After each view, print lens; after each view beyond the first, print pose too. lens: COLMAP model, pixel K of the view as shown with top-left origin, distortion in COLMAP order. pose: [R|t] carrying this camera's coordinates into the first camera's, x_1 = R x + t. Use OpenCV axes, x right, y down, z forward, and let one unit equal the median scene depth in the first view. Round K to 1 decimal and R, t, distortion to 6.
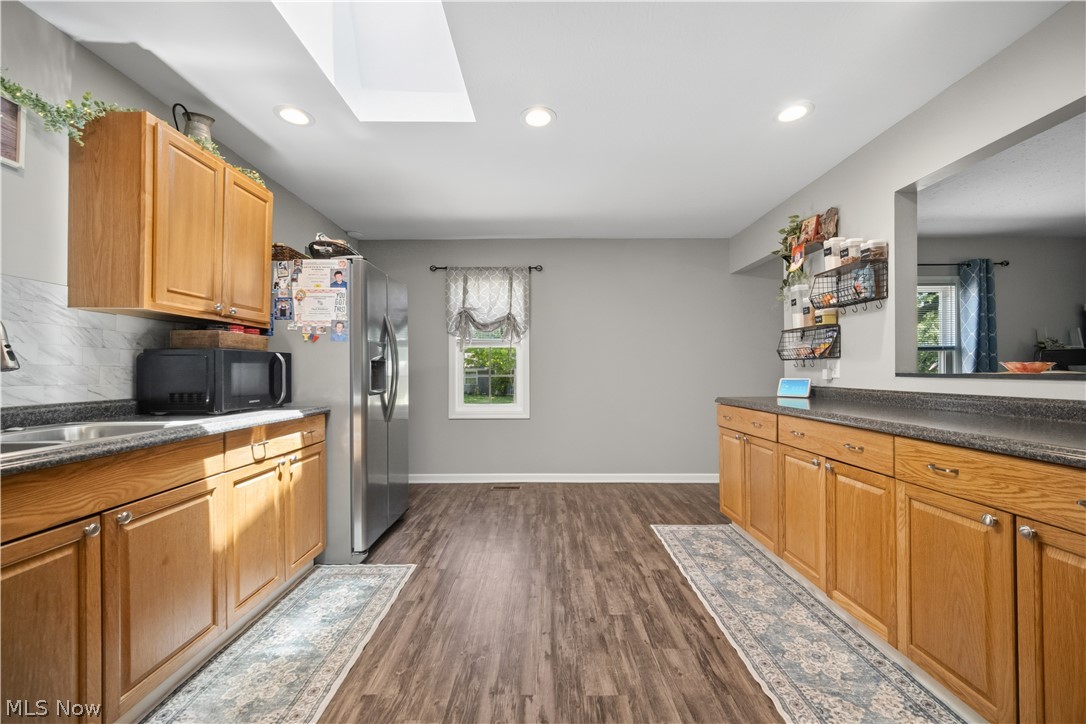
lens RADIAL K [[430.7, 0, 539.2], [0, 430.7, 370.6], [0, 0, 1]] dist [-0.002232, 0.001126]
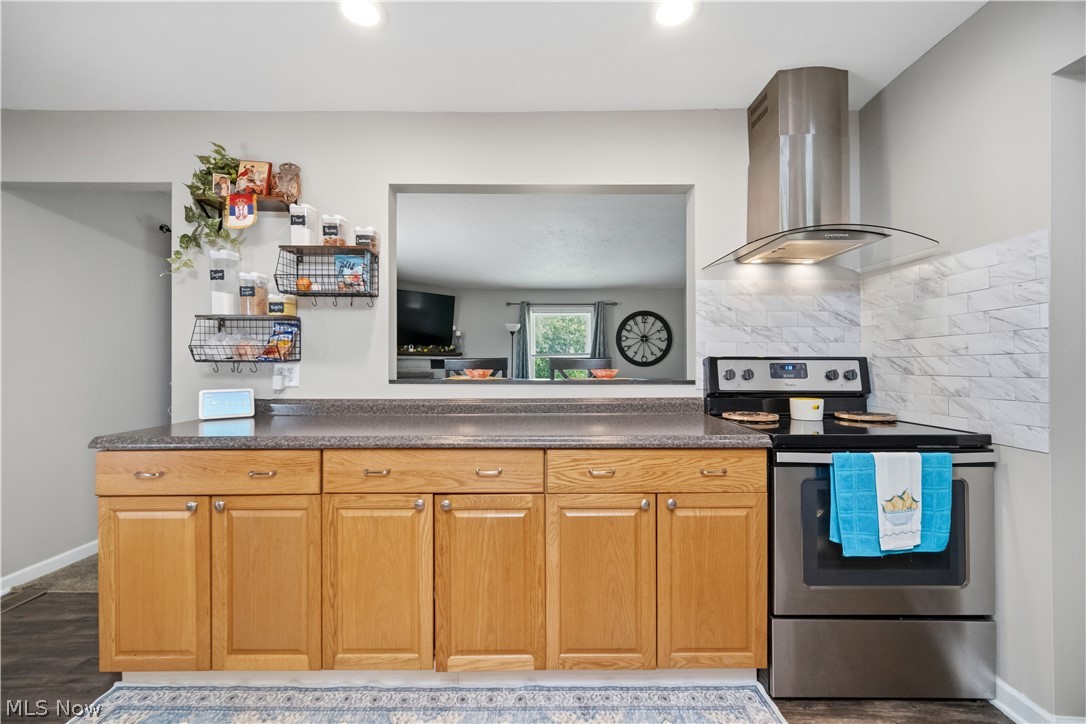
lens RADIAL K [[430.7, 0, 539.9], [0, 430.7, 361.6], [0, 0, 1]] dist [-0.002232, 0.001126]
pose [[-0.007127, 0.007840, 0.999944, -0.096536], [0.000341, 0.999969, -0.007838, -0.026146], [-0.999975, 0.000285, -0.007130, 0.679833]]
